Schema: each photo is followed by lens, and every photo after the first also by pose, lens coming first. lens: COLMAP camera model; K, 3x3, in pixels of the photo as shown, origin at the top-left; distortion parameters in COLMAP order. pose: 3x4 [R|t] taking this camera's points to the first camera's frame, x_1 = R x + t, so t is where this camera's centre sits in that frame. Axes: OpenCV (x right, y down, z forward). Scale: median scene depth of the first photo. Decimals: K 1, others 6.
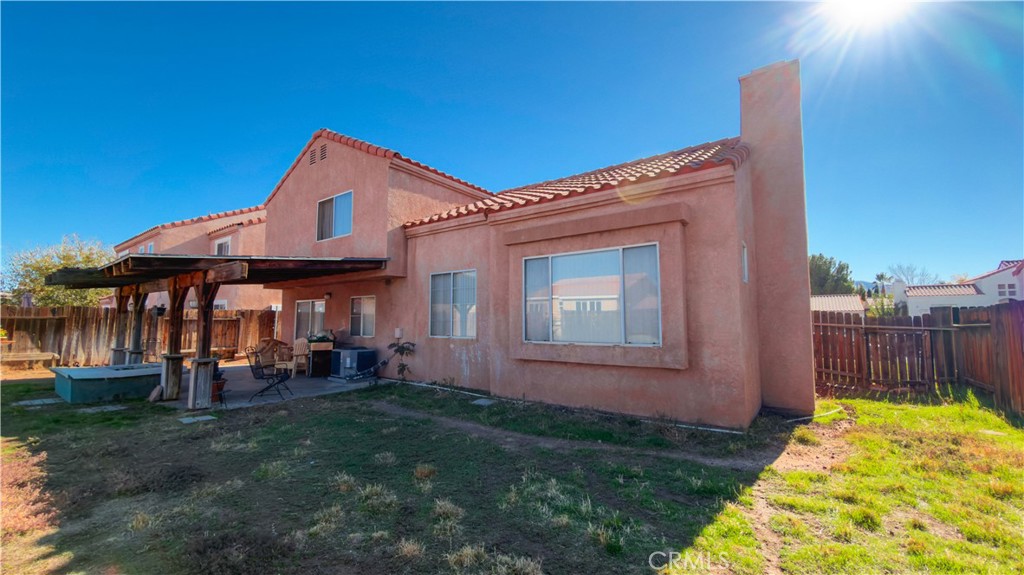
lens RADIAL K [[401.4, 0, 512.0], [0, 401.4, 287.5], [0, 0, 1]] dist [-0.000133, -0.000058]
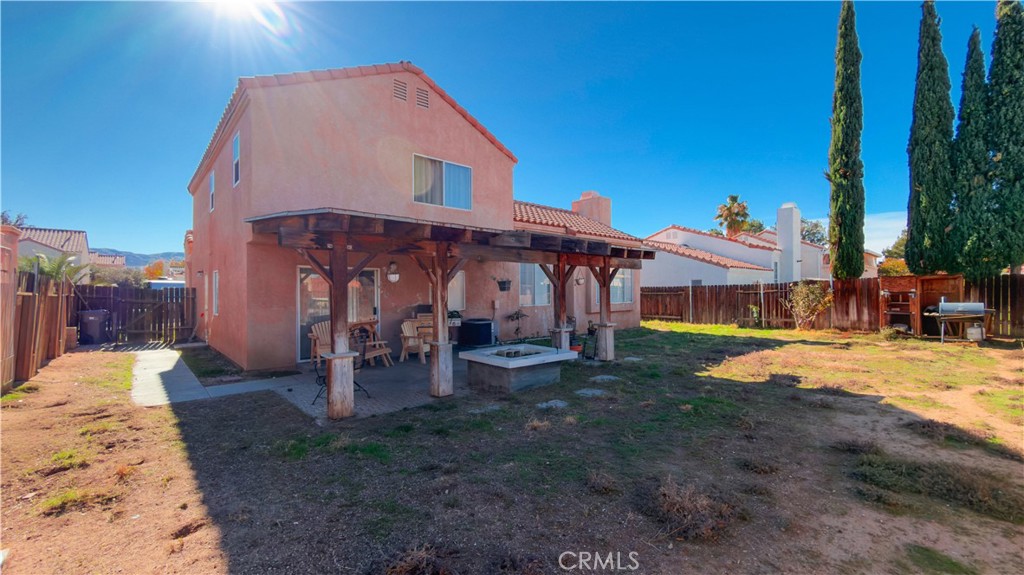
lens RADIAL K [[417.5, 0, 512.0], [0, 417.5, 287.5], [0, 0, 1]] dist [-0.000410, 0.000049]
pose [[0.212710, 0.014956, 0.977001, -1.546418], [-0.088079, 0.996106, 0.003928, 0.053605], [-0.973138, -0.086888, 0.213199, 0.709370]]
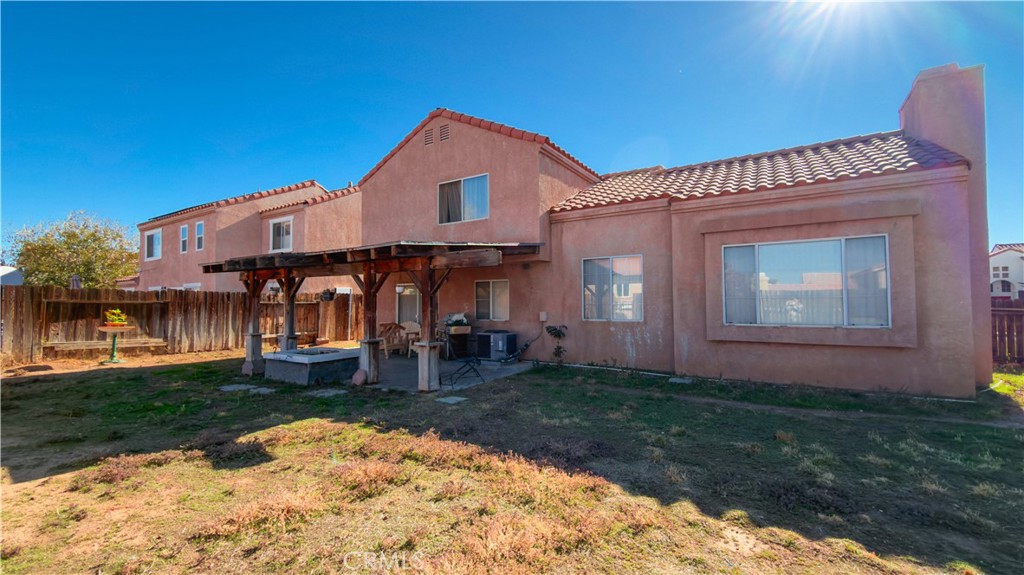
lens RADIAL K [[417.5, 0, 512.0], [0, 417.5, 287.5], [0, 0, 1]] dist [-0.000410, 0.000049]
pose [[0.997874, -0.000760, 0.065173, -0.442757], [-0.002337, 0.998872, 0.047433, -0.010610], [-0.065135, -0.047485, 0.996746, -0.051199]]
